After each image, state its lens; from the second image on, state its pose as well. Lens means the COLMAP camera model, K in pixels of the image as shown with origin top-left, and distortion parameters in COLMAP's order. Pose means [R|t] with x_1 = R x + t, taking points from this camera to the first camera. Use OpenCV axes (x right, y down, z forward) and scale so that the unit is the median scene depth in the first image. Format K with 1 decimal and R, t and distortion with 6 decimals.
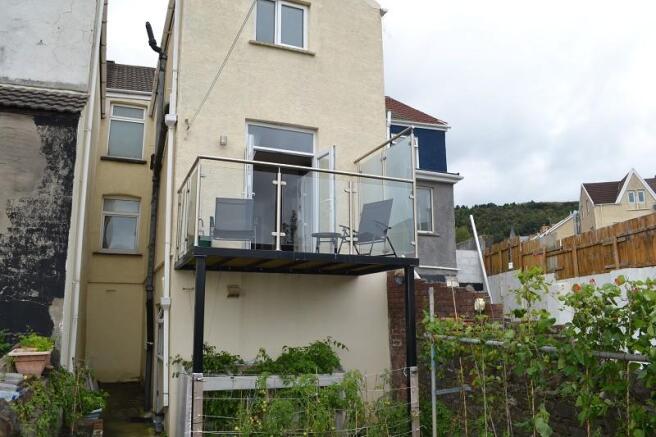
lens RADIAL K [[553.0, 0, 328.0], [0, 553.0, 218.5], [0, 0, 1]] dist [-0.067112, 0.016123]
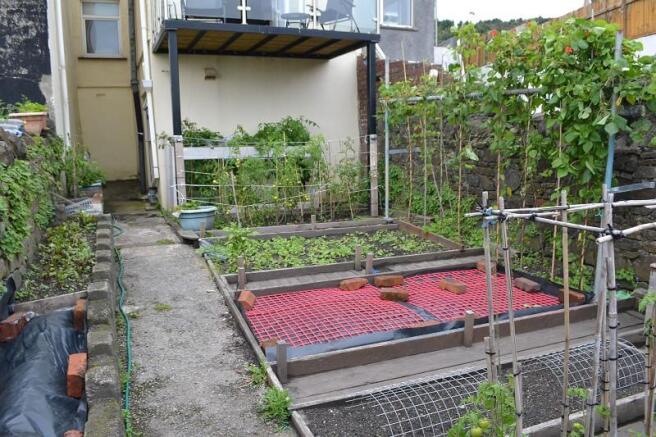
lens RADIAL K [[553.0, 0, 328.0], [0, 553.0, 218.5], [0, 0, 1]] dist [-0.067112, 0.016123]
pose [[0.999866, -0.016346, 0.001305, 0.057189], [0.015106, 0.949097, 0.314621, 0.074561], [-0.006381, -0.314559, 0.949216, -0.113478]]
